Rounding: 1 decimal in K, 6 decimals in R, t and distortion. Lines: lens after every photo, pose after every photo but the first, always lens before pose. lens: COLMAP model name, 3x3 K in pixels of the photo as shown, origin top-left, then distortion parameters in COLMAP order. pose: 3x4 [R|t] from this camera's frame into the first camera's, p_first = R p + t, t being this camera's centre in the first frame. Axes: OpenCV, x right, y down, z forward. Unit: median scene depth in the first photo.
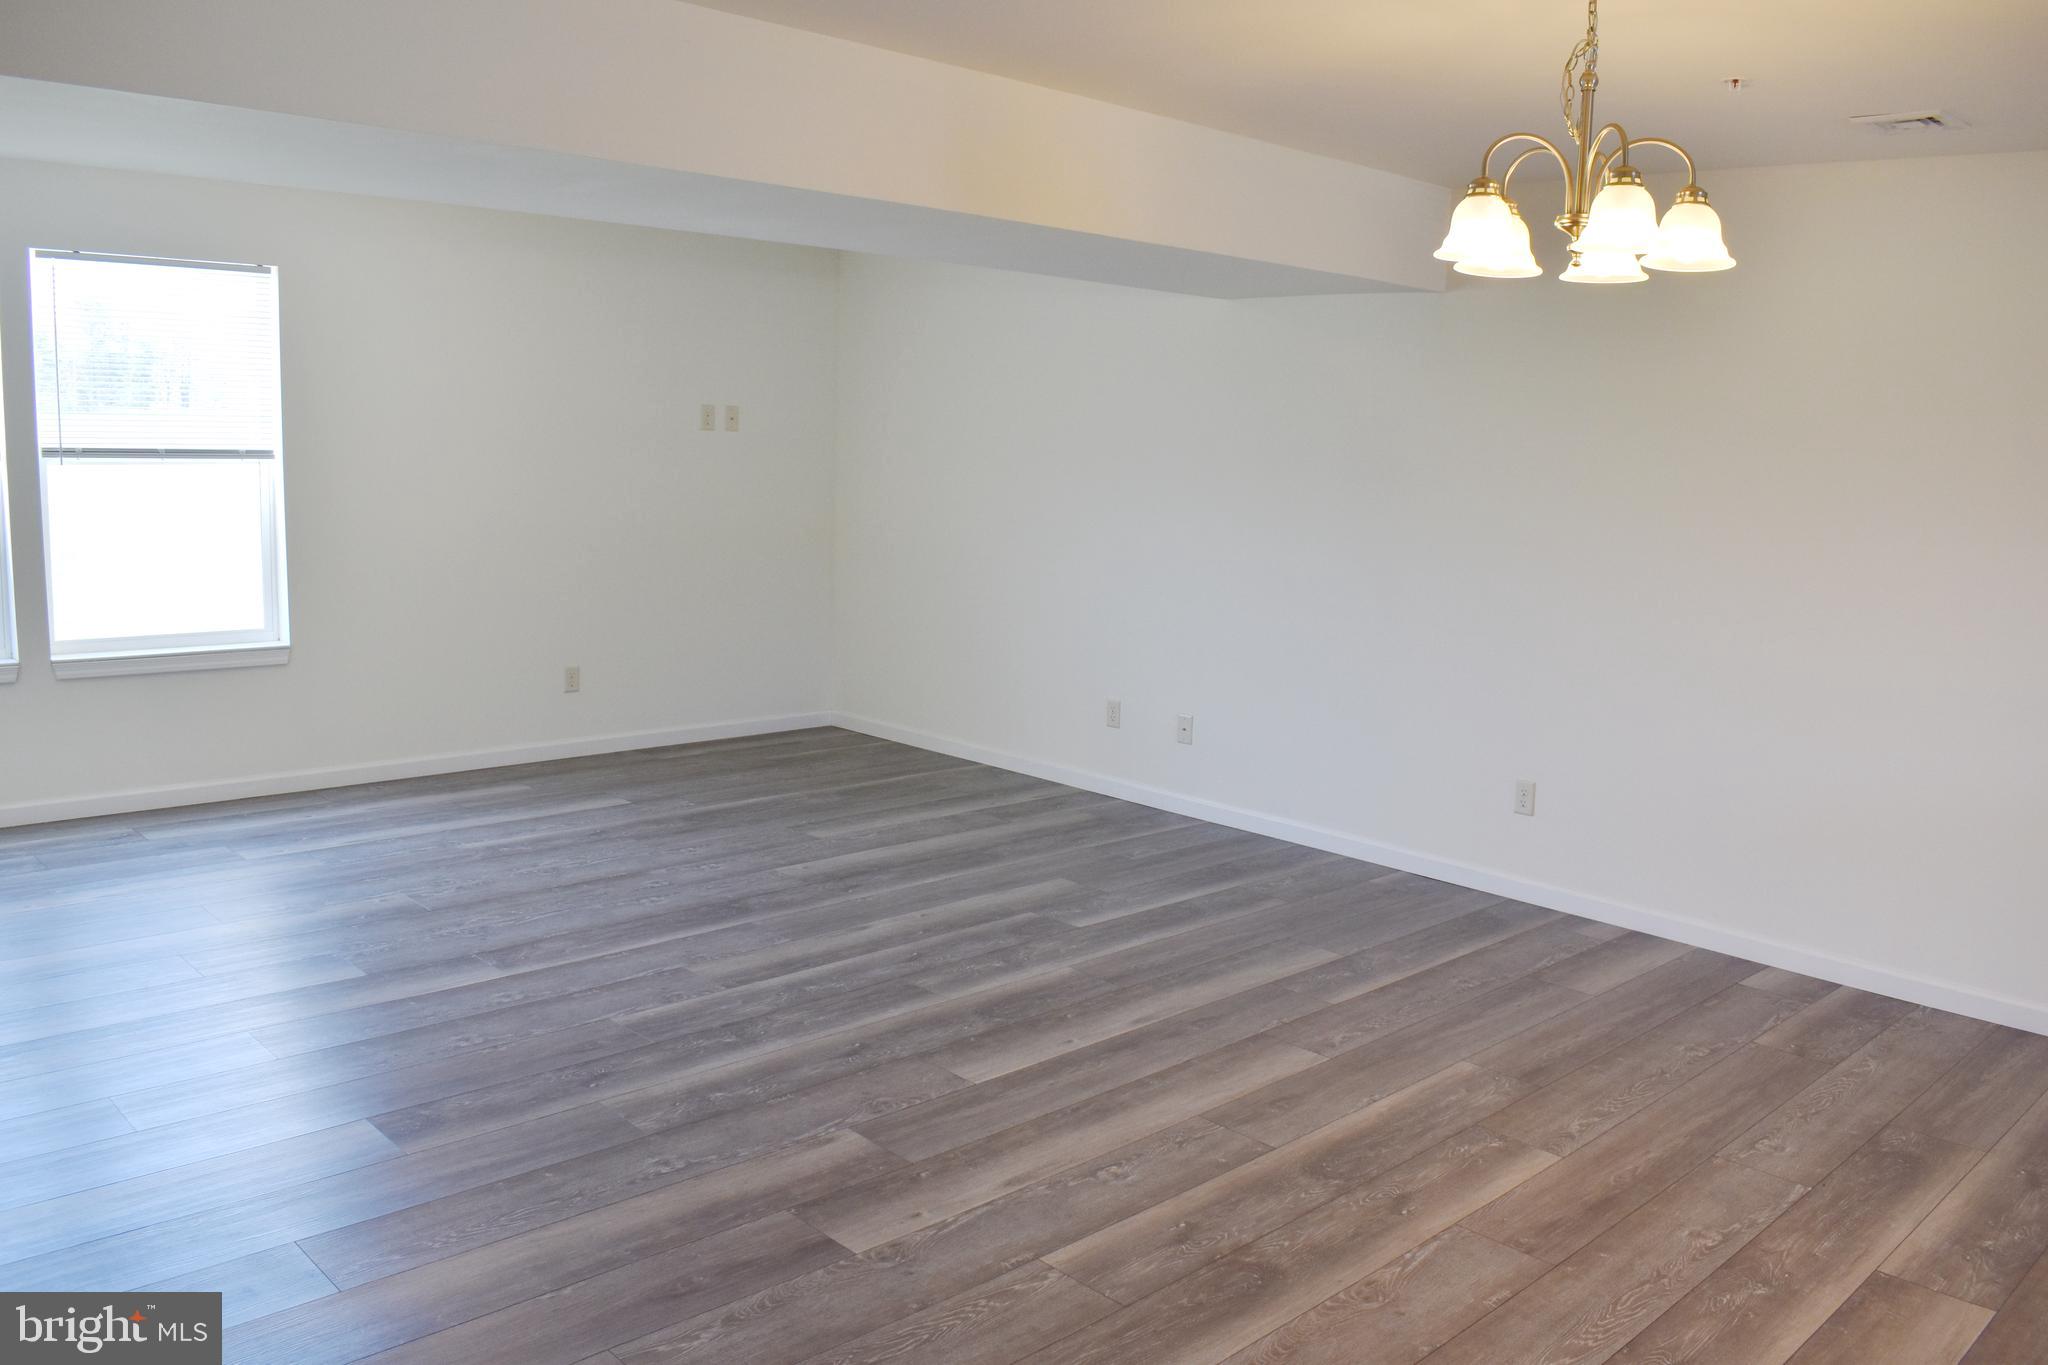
lens RADIAL K [[1592.6, 0, 1014.9], [0, 1592.6, 687.0], [0, 0, 1]] dist [-0.098552, 0.017006]
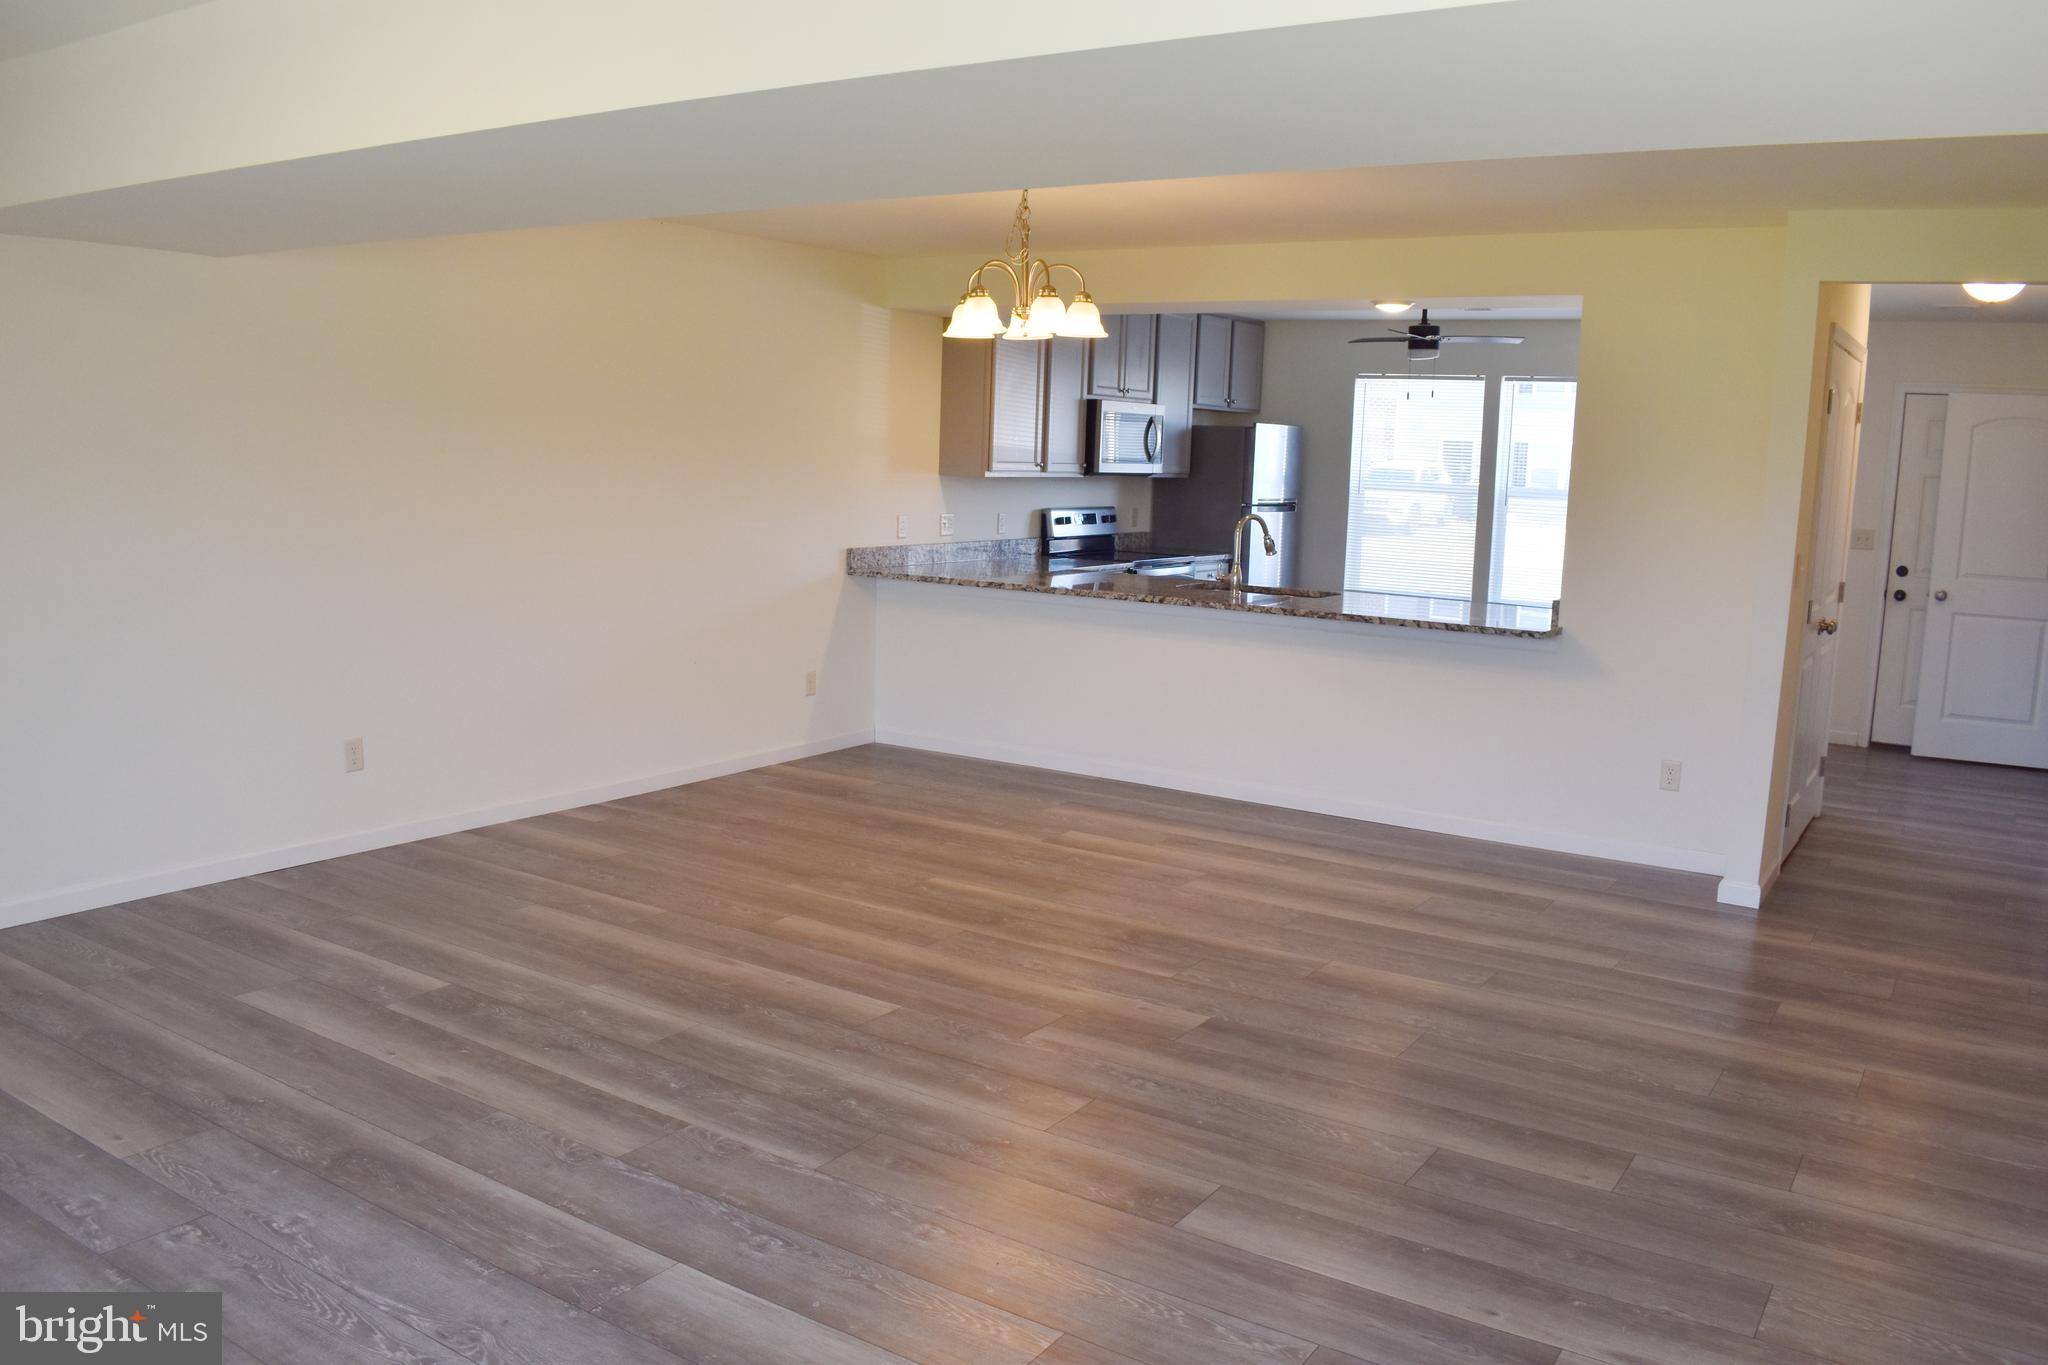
lens RADIAL K [[1592.6, 0, 1035.5], [0, 1592.6, 691.7], [0, 0, 1]] dist [-0.098552, 0.017006]
pose [[-0.213321, -0.192153, 0.957899, -1.069476], [0.123885, 0.967233, 0.221614, -0.203107], [-0.969096, 0.165944, -0.182527, 1.059273]]
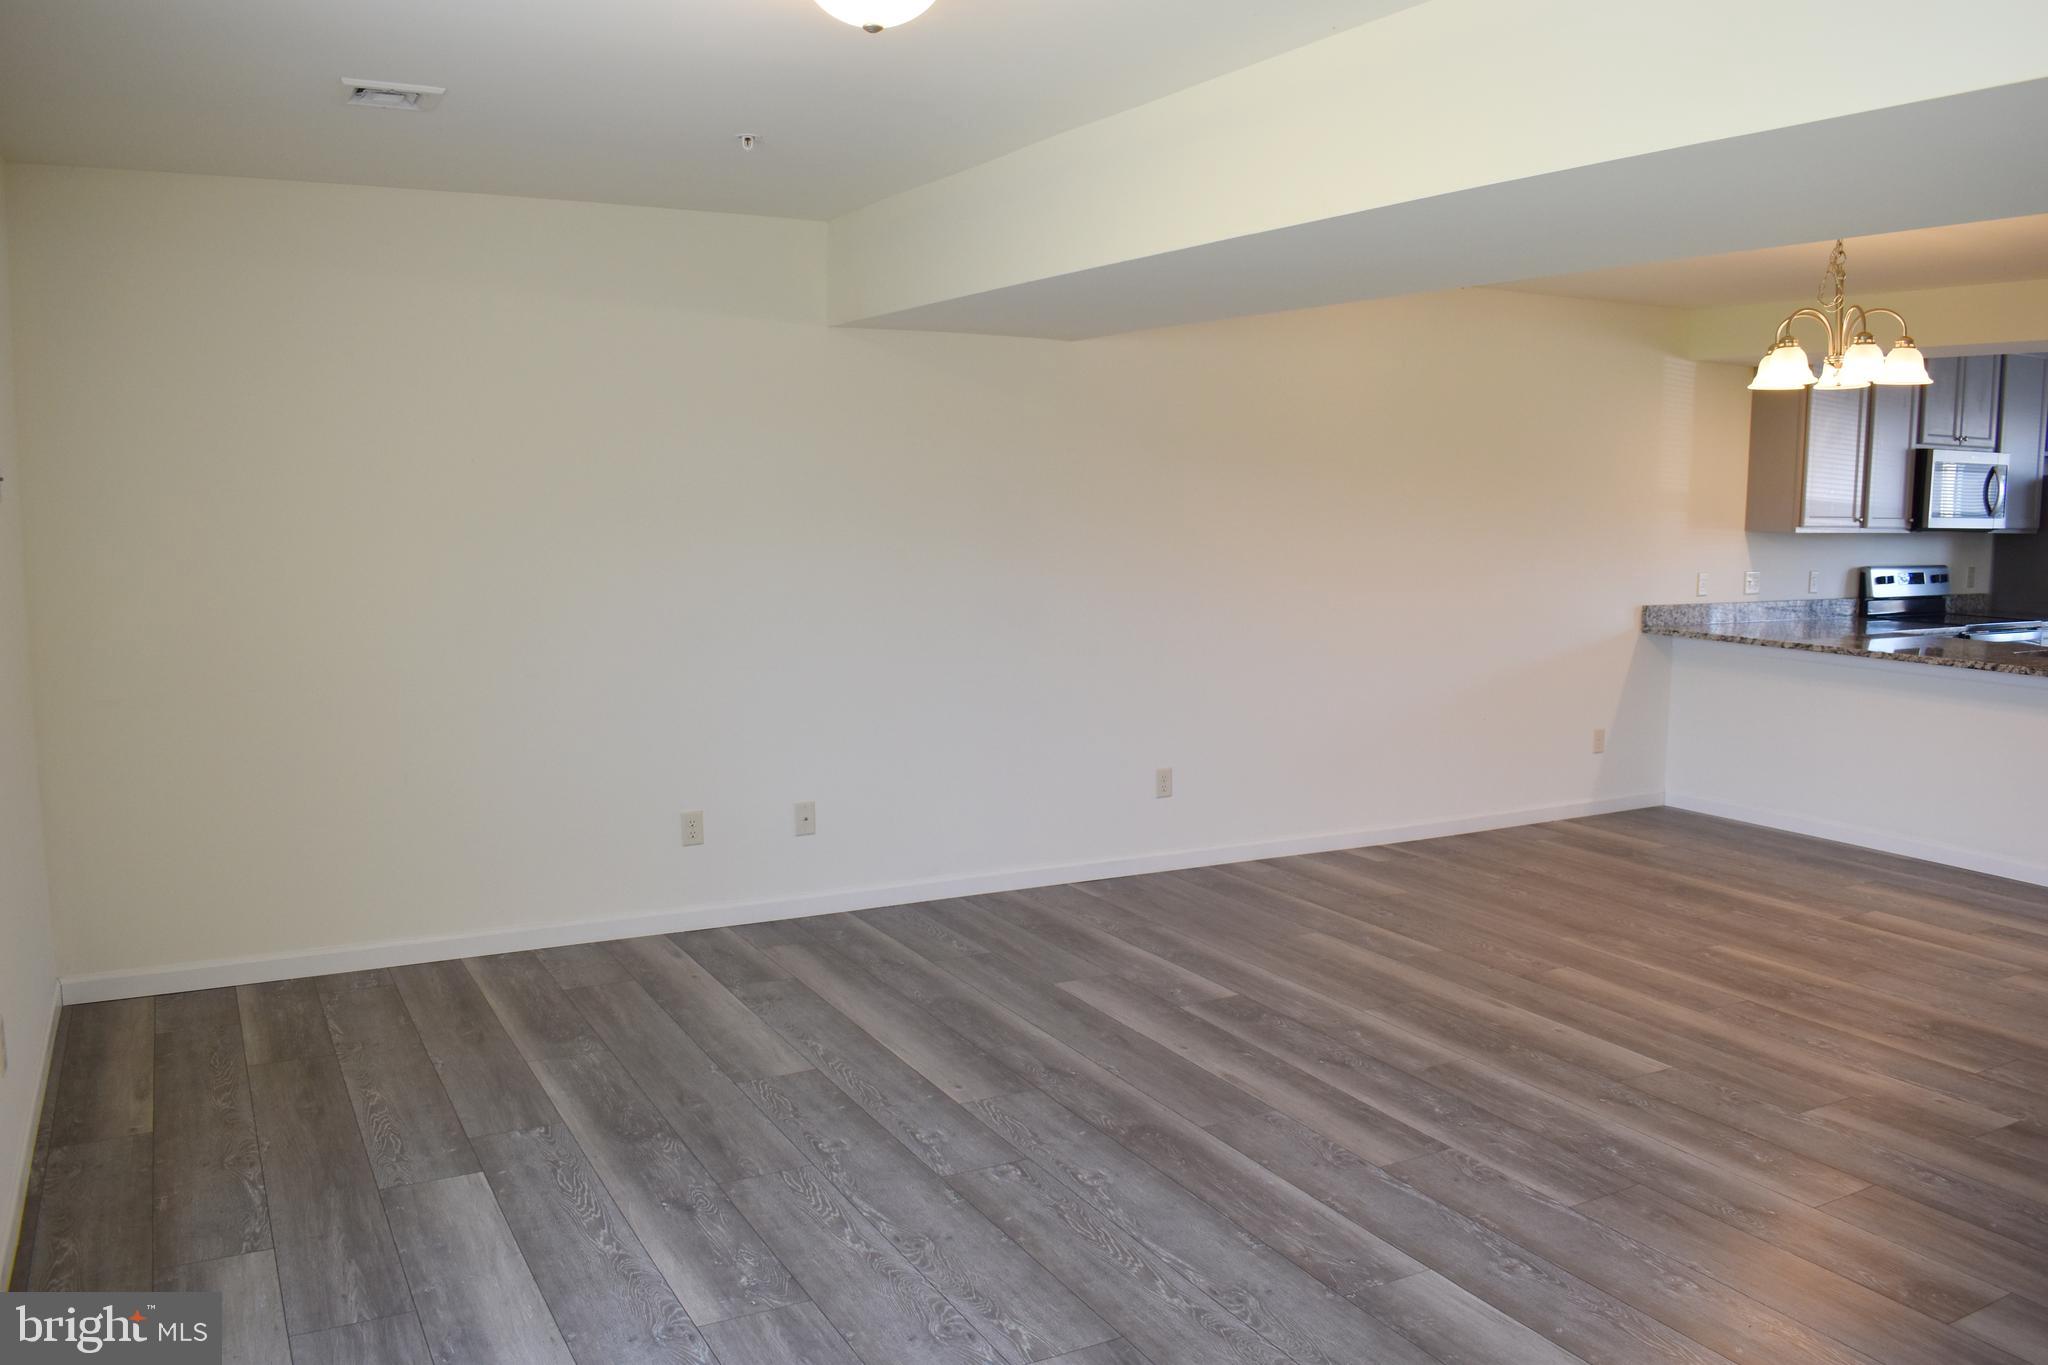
lens RADIAL K [[1592.6, 0, 1025.0], [0, 1592.6, 685.0], [0, 0, 1]] dist [-0.098552, 0.017006]
pose [[0.275252, -0.152974, 0.949123, -1.132588], [0.162506, 0.980456, 0.110896, -0.206258], [-0.947538, 0.123714, 0.294732, 1.058098]]
